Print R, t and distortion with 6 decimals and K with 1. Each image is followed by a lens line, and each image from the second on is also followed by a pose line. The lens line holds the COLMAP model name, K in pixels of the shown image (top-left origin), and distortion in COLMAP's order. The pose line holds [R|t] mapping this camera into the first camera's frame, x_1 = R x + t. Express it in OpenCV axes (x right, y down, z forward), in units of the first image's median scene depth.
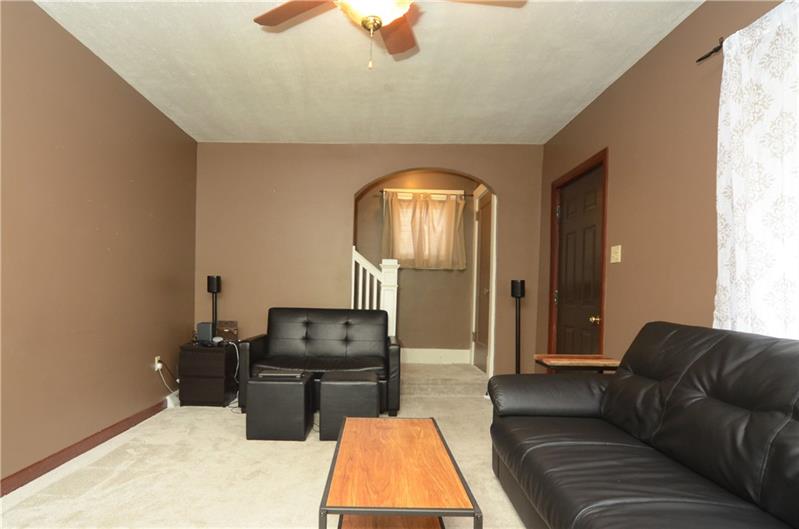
lens RADIAL K [[442.8, 0, 398.0], [0, 442.8, 273.1], [0, 0, 1]] dist [-0.004297, -0.000119]
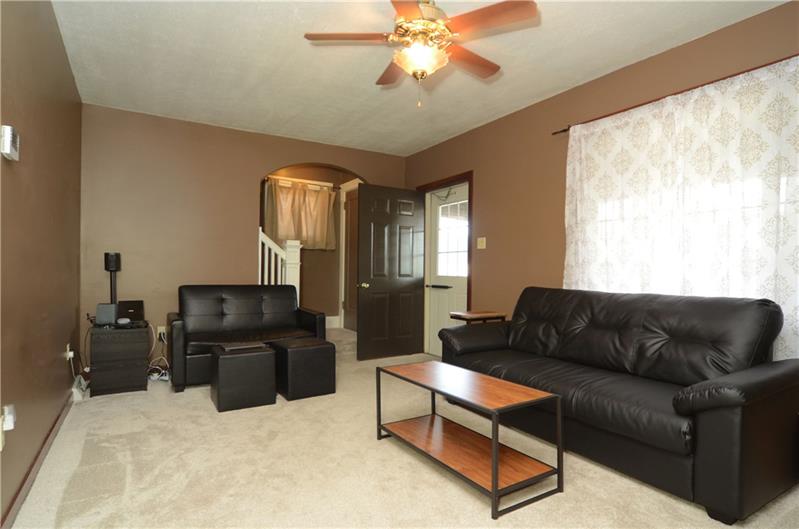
lens RADIAL K [[410.4, 0, 365.0], [0, 410.4, 247.2], [0, 0, 1]] dist [-0.002372, -0.000250]
pose [[0.864611, 0.019223, 0.502074, -0.391569], [-0.017239, 0.999814, -0.008592, -0.007294], [-0.502146, -0.001227, 0.864782, -0.005862]]
